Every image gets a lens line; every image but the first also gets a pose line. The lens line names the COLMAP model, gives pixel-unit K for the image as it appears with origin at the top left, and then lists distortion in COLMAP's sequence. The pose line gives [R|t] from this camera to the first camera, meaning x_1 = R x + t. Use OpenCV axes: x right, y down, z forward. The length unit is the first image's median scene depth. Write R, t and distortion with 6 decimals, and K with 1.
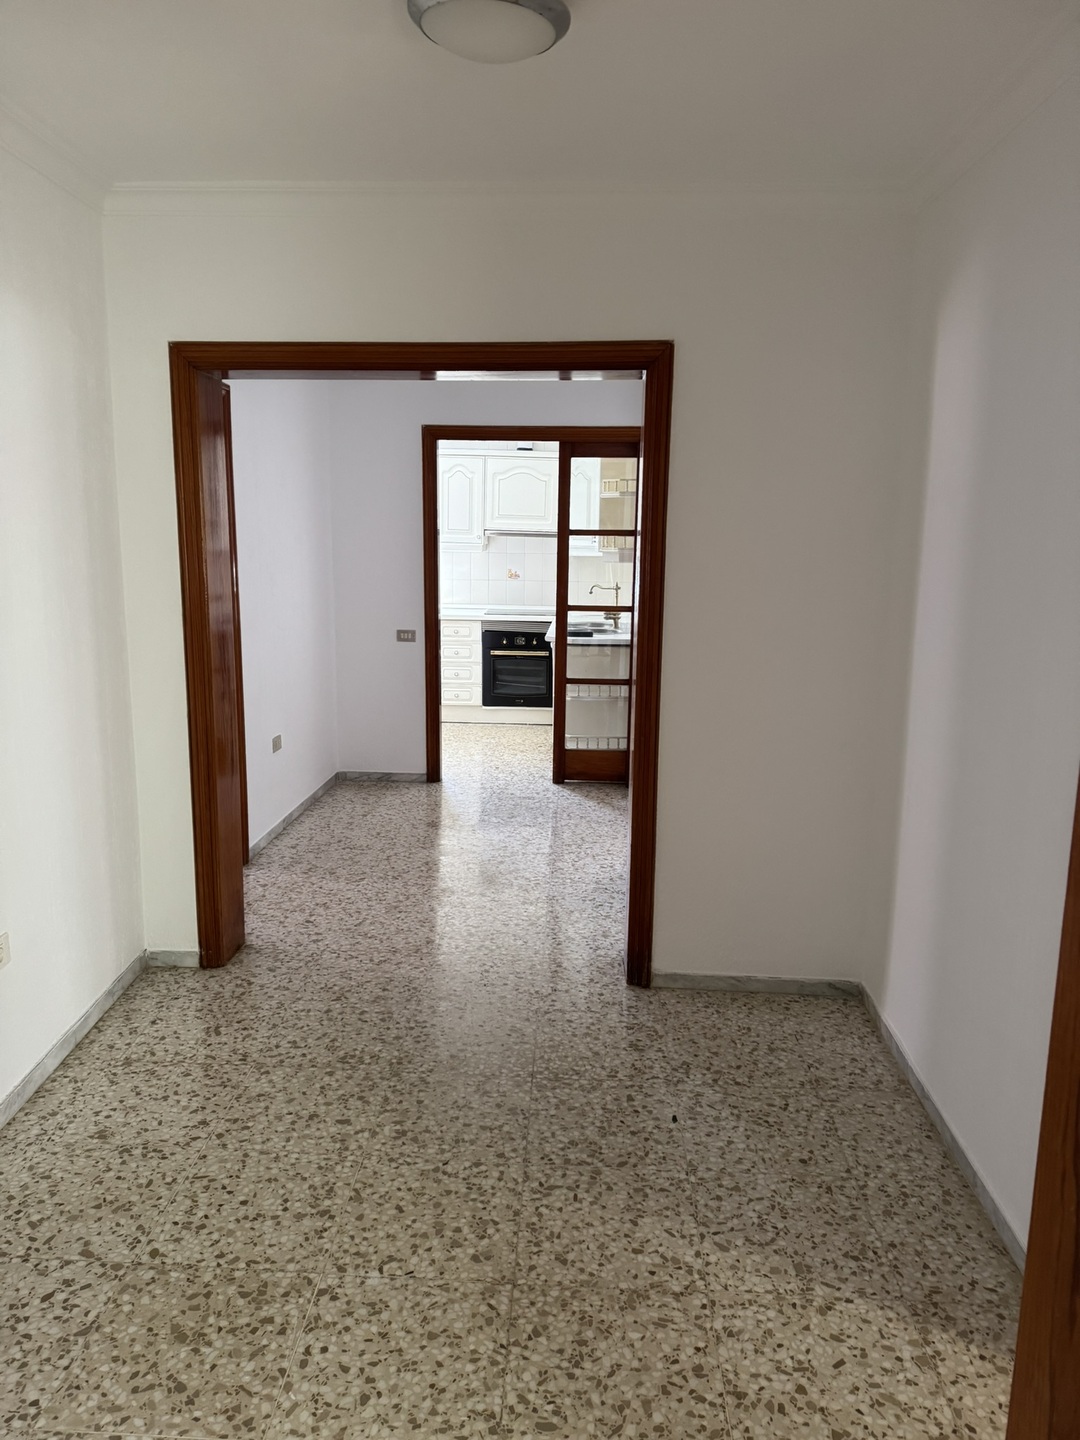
lens RADIAL K [[1010.8, 0, 536.5], [0, 1010.8, 715.2], [0, 0, 1]] dist [0.037033, -0.036867]
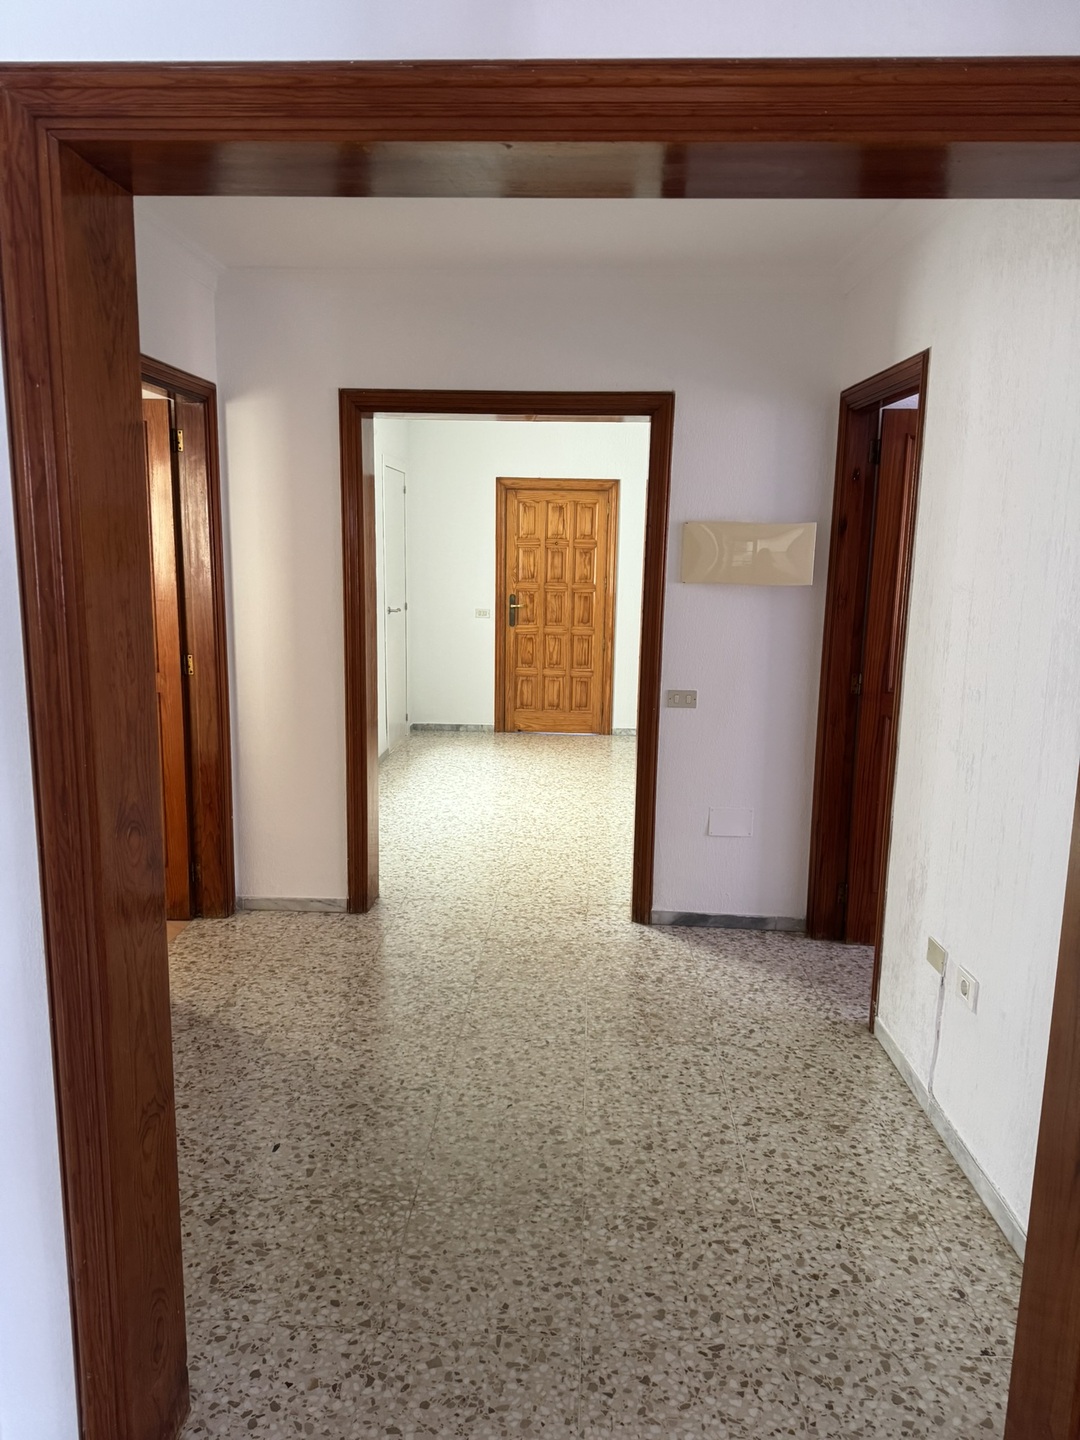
lens RADIAL K [[1010.8, 0, 536.5], [0, 1010.8, 715.2], [0, 0, 1]] dist [0.037033, -0.036867]
pose [[-0.999425, -0.033387, 0.005880, -0.109663], [-0.029259, 0.937094, 0.347850, -0.351413], [-0.017124, 0.347478, -0.937532, 1.874256]]
